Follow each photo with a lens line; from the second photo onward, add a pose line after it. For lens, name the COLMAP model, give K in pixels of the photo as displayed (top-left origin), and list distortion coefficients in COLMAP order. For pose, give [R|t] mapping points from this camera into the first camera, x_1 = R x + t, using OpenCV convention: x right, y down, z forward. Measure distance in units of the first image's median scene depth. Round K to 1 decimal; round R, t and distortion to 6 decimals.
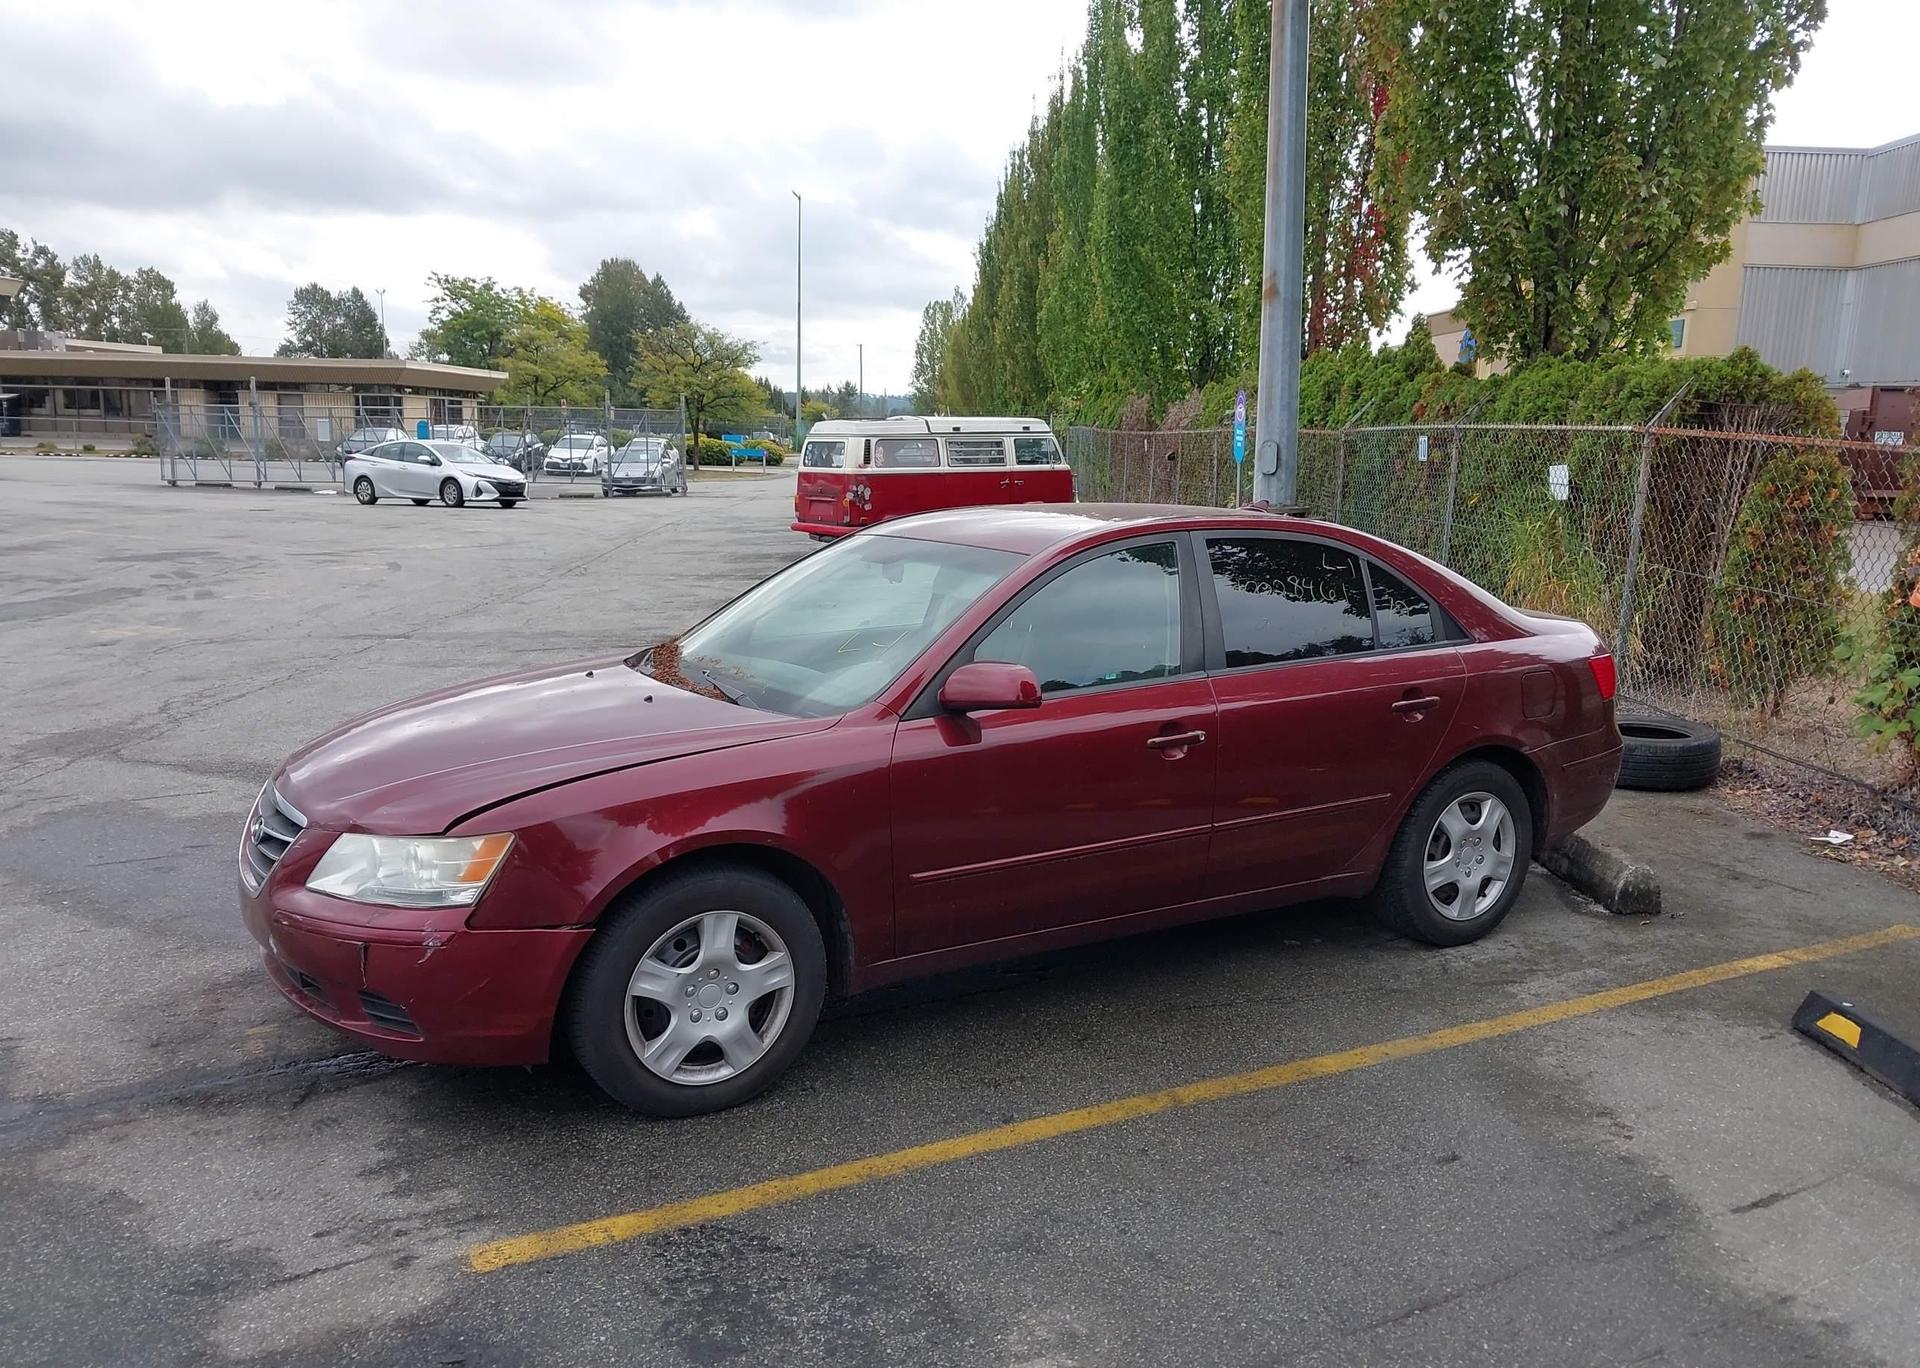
lens RADIAL K [[1491.2, 0, 953.7], [0, 1491.2, 728.5], [0, 0, 1]] dist [0.026522, -0.039588]
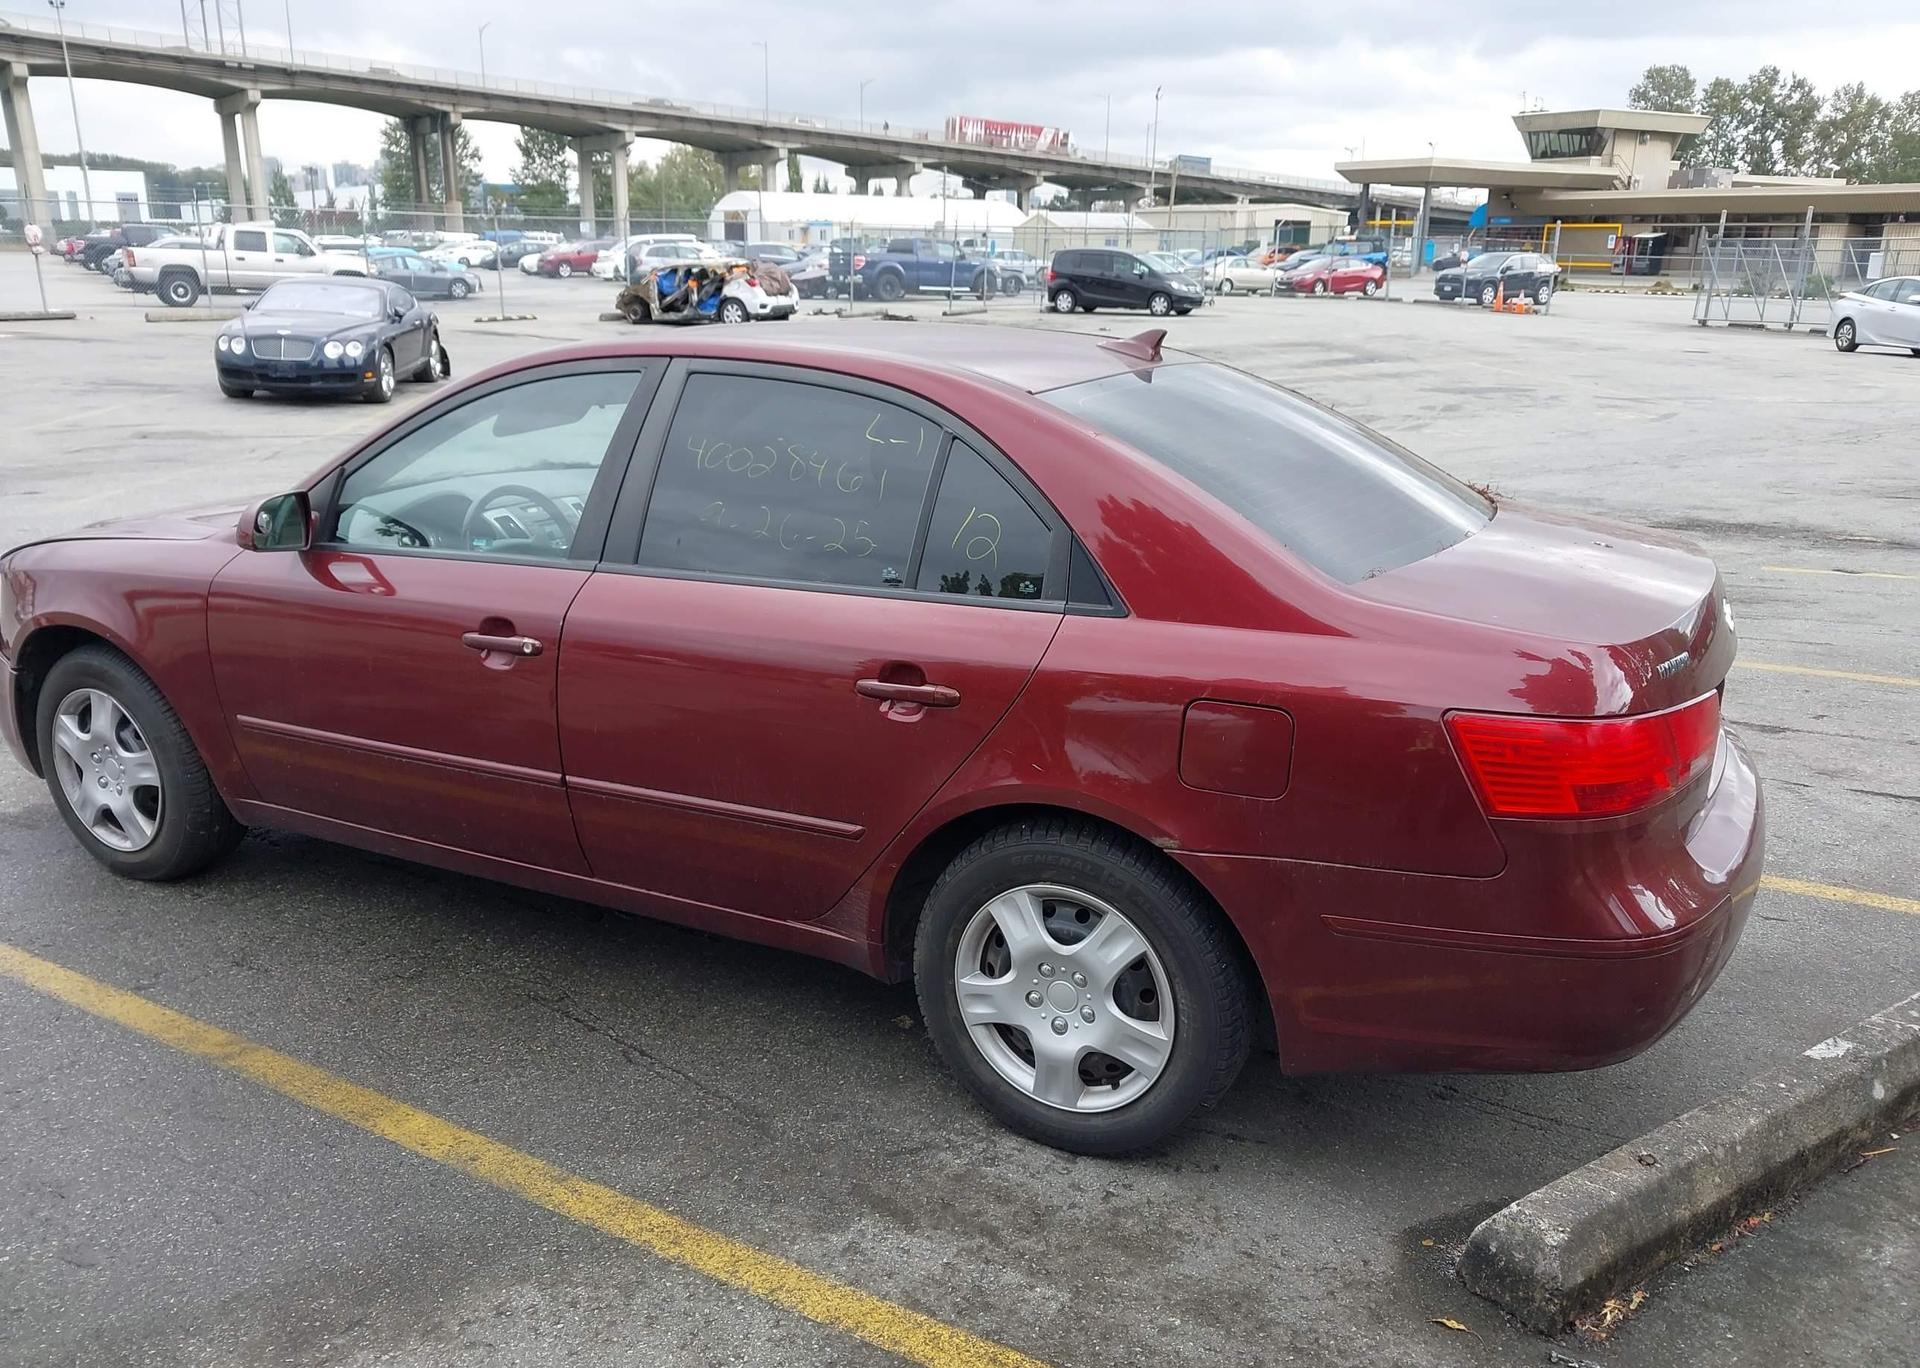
lens RADIAL K [[1527.3, 0, 957.2], [0, 1527.3, 679.5], [0, 0, 1]] dist [0.011349, -0.013455]
pose [[0.522938, 0.212926, -0.825347, 0.697636], [-0.159353, 0.975646, 0.150735, -0.096743], [0.837342, 0.052697, 0.544133, 0.607919]]
